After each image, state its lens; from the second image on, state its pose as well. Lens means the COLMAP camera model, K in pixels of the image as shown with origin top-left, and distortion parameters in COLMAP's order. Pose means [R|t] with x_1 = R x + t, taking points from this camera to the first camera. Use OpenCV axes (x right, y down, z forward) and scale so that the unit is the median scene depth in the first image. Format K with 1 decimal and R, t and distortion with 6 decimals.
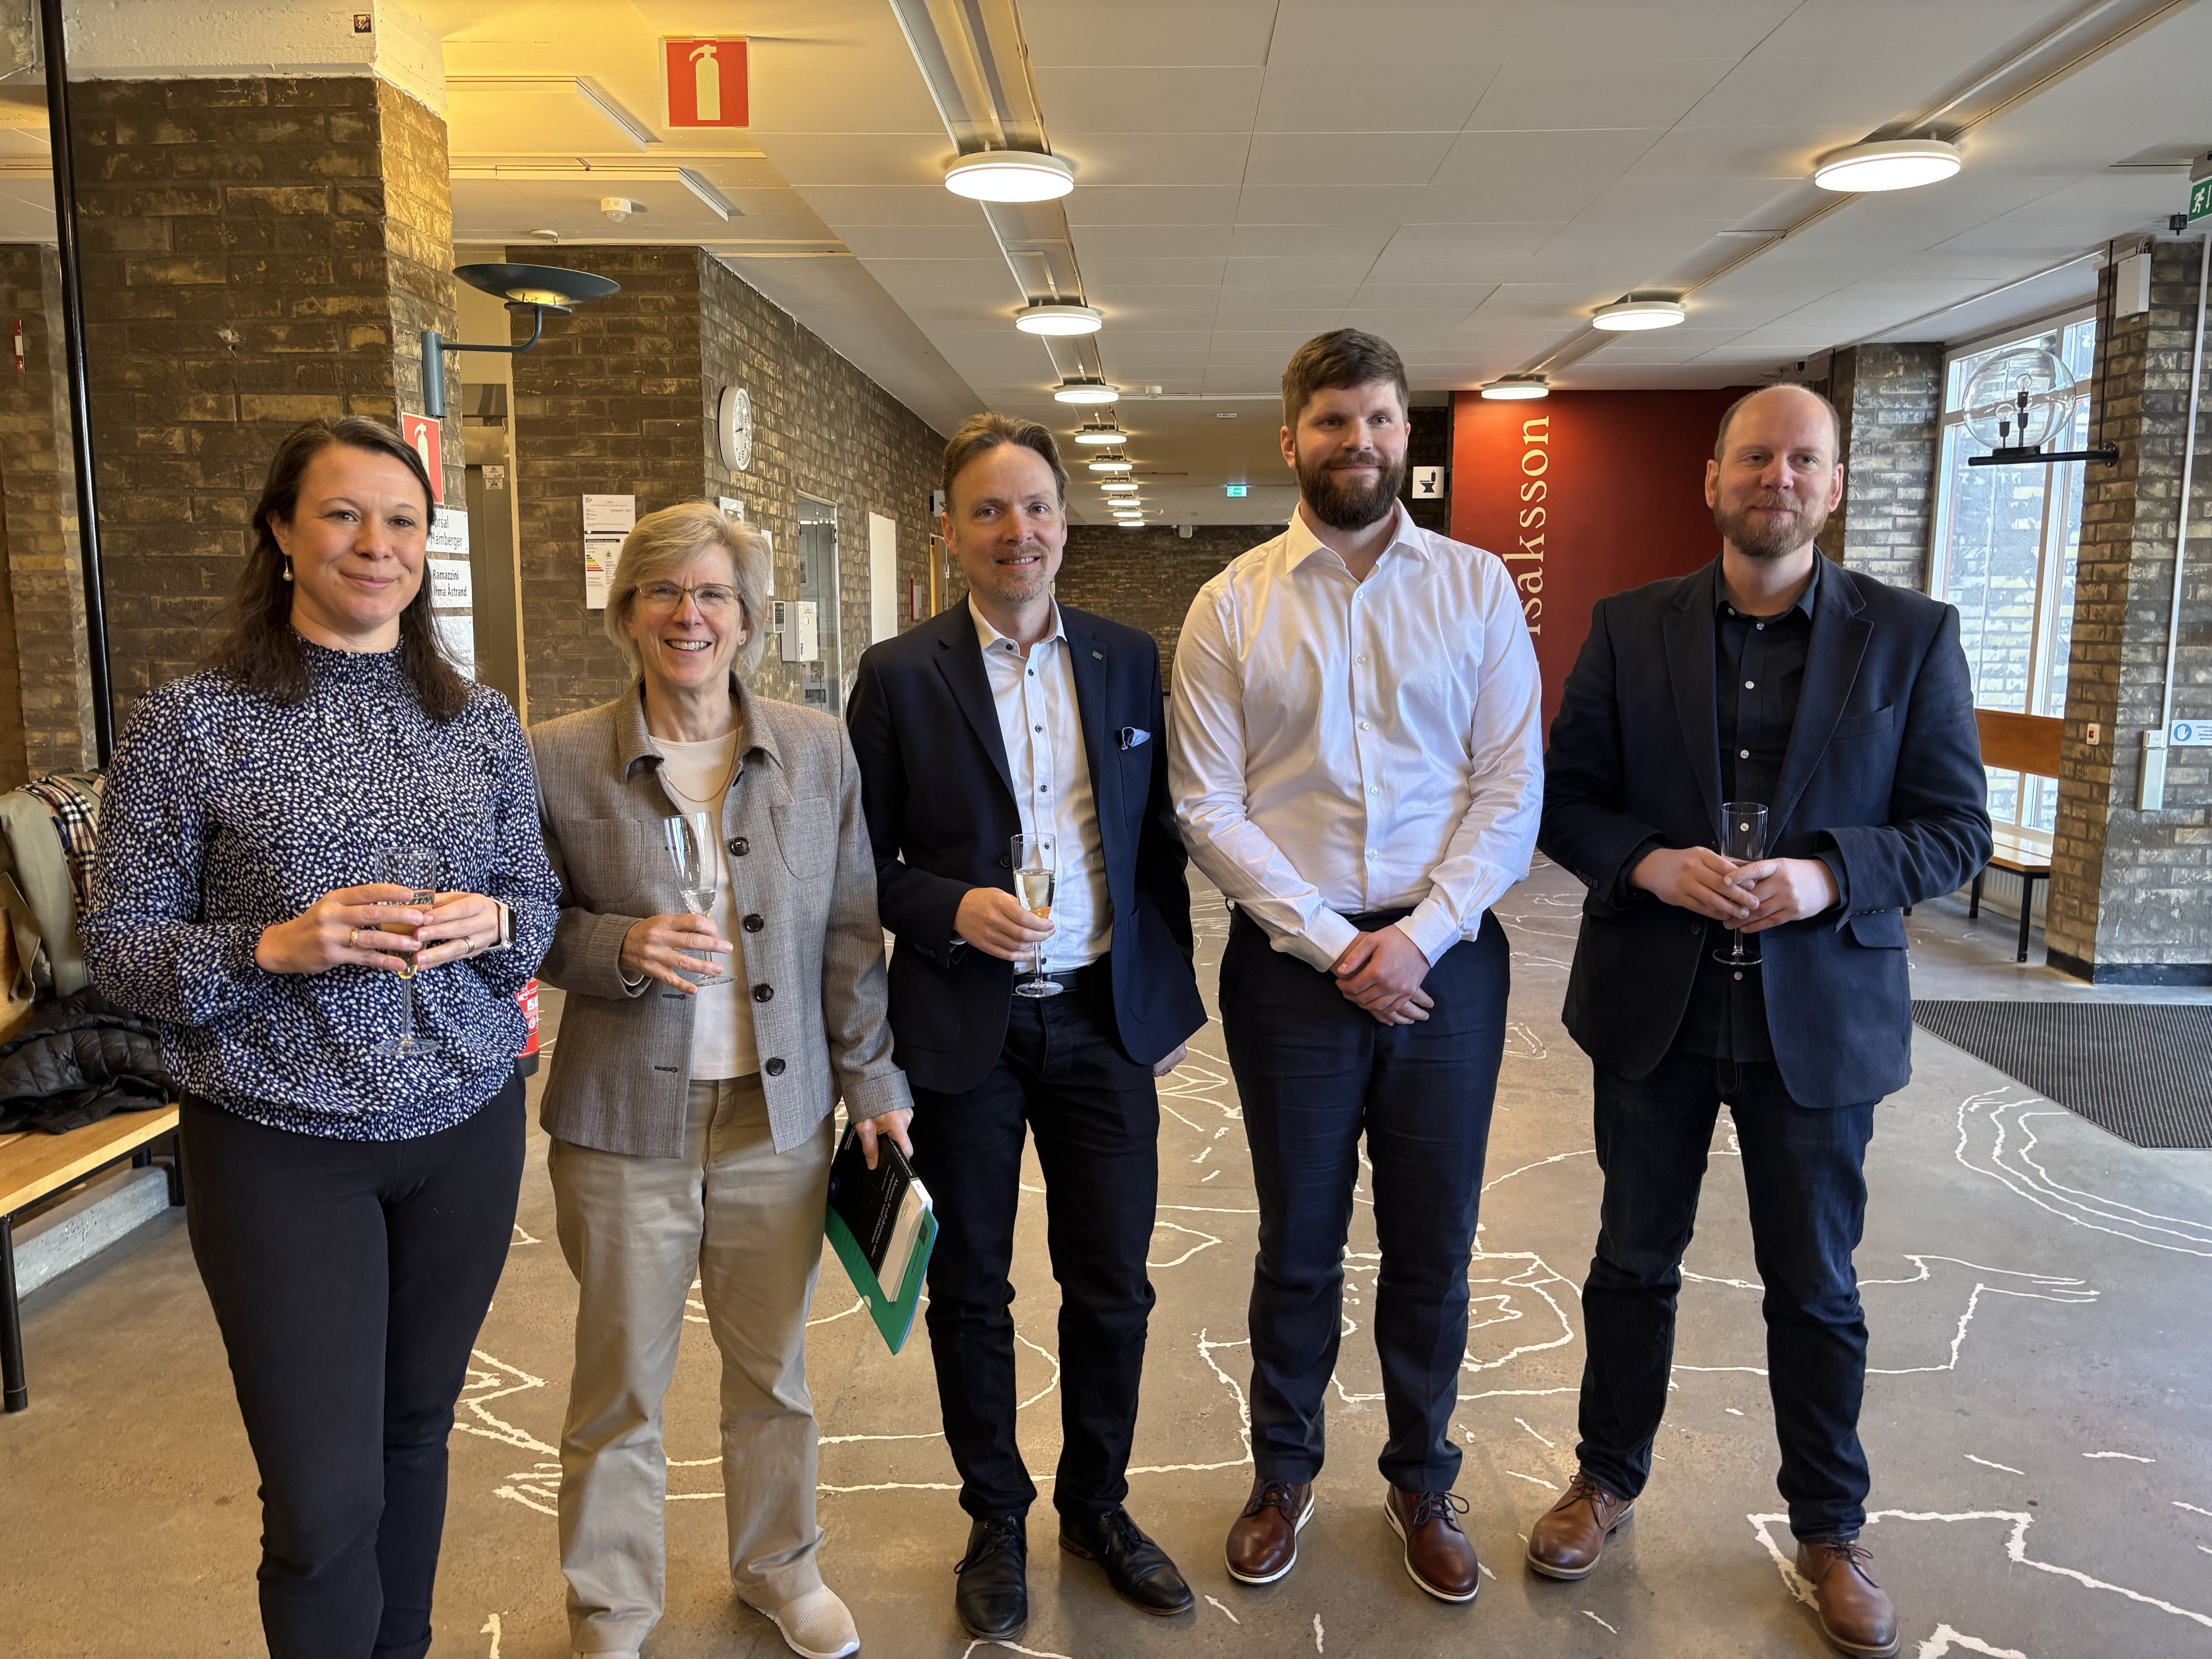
lens RADIAL K [[1642.9, 0, 1100.6], [0, 1642.9, 856.1], [0, 0, 1]] dist [0.004282, -0.007125]
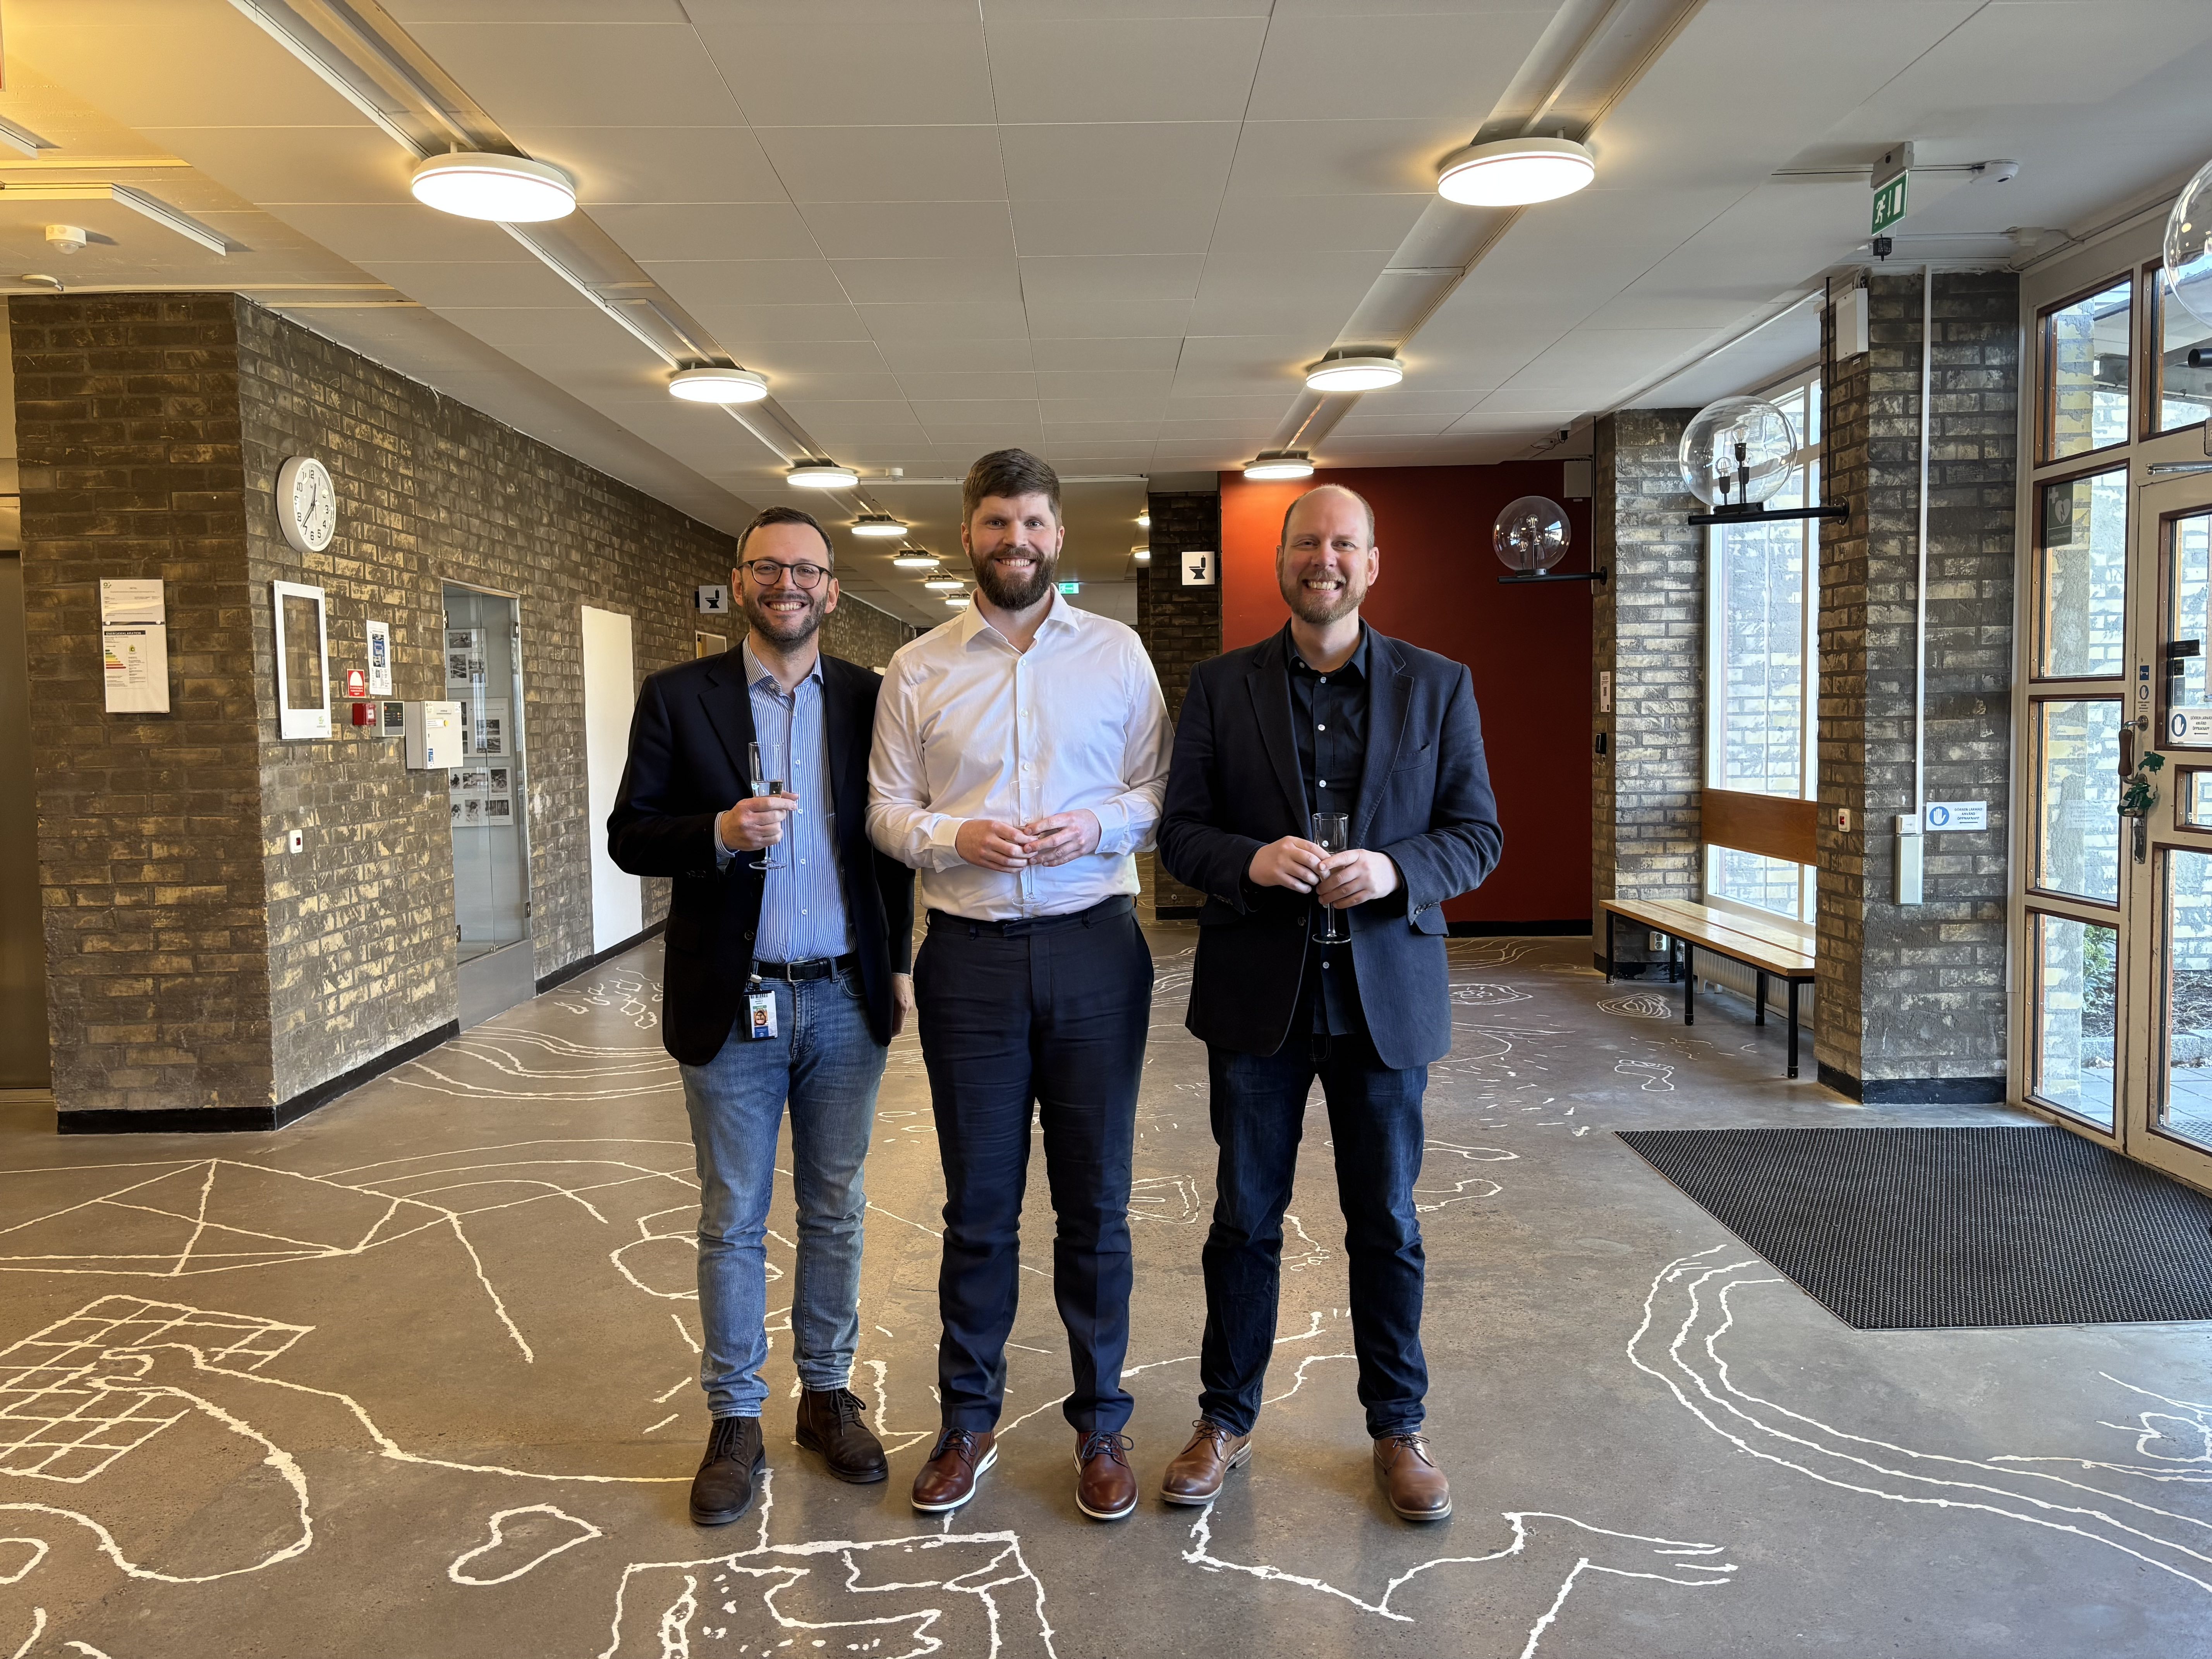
lens RADIAL K [[1637.3, 0, 1104.8], [0, 1637.3, 833.4], [0, 0, 1]] dist [0.082303, -0.095528]
pose [[0.998370, -0.023035, 0.052221, 0.158121], [0.026886, 0.996875, -0.074279, -0.011307], [-0.050347, 0.075562, 0.995869, 0.127026]]
